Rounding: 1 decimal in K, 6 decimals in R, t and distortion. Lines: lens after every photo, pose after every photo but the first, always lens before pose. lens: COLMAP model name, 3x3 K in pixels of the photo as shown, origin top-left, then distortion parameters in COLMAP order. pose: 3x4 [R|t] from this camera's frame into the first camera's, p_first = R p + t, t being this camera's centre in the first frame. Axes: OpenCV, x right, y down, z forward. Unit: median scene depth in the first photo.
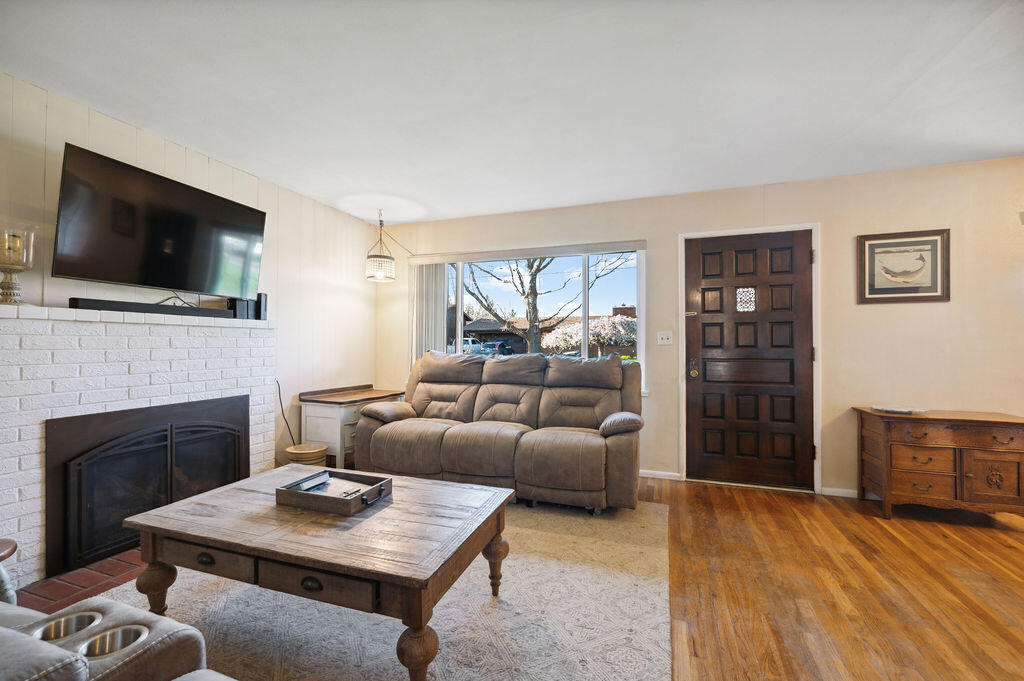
lens RADIAL K [[428.5, 0, 512.0], [0, 428.5, 340.5], [0, 0, 1]] dist [0.011578, 0.000157]
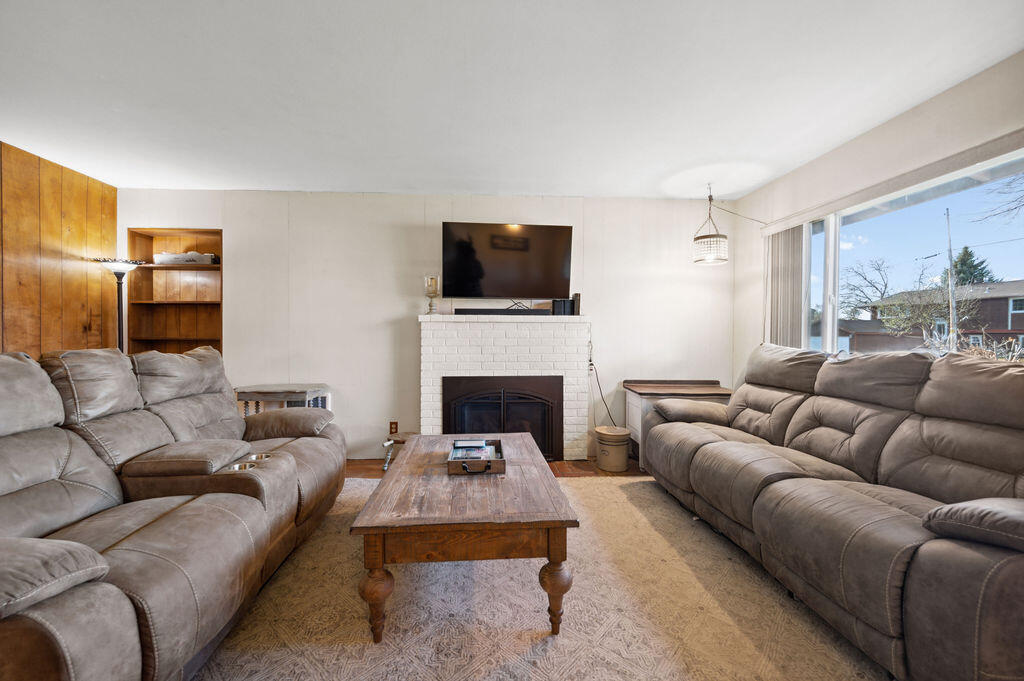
lens RADIAL K [[408.2, 0, 512.0], [0, 408.2, 340.5], [0, 0, 1]] dist [-0.002086, -0.000190]
pose [[0.391327, 0.009244, -0.920205, 0.397356], [0.005472, 0.999908, 0.012372, 0.007306], [0.920235, -0.009876, 0.391241, 0.376102]]
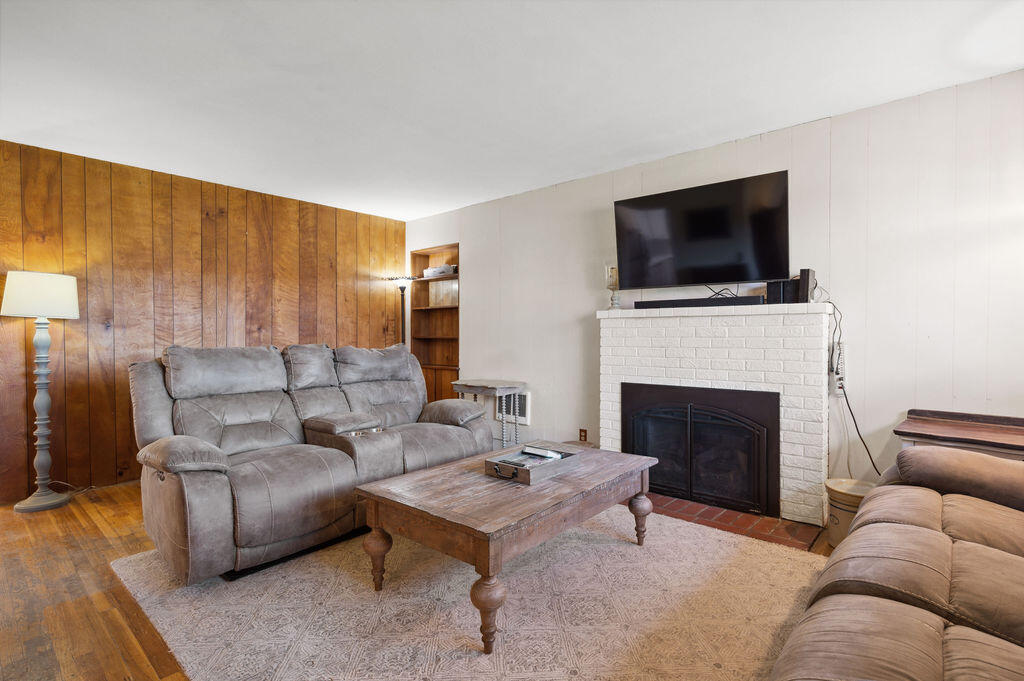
lens RADIAL K [[505.7, 0, 512.0], [0, 505.7, 340.5], [0, 0, 1]] dist [-0.001457, -0.000266]
pose [[-0.371743, 0.008865, -0.928293, 0.479182], [0.007099, 0.999952, 0.006707, 0.011491], [0.928309, -0.004097, -0.371788, 0.829503]]
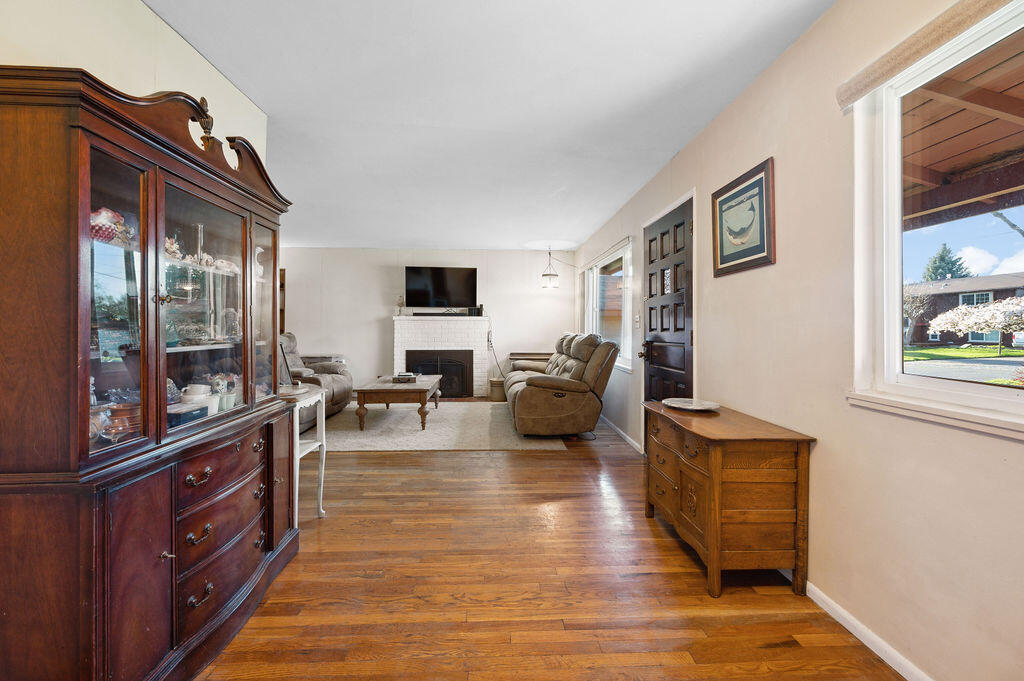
lens RADIAL K [[411.5, 0, 511.6], [0, 411.5, 328.7], [0, 0, 1]] dist [-0.002711, -0.000465]
pose [[0.369717, 0.002153, -0.929142, 1.386189], [0.002919, 0.999990, 0.003479, 0.006487], [0.929140, -0.003998, 0.369707, 0.367233]]
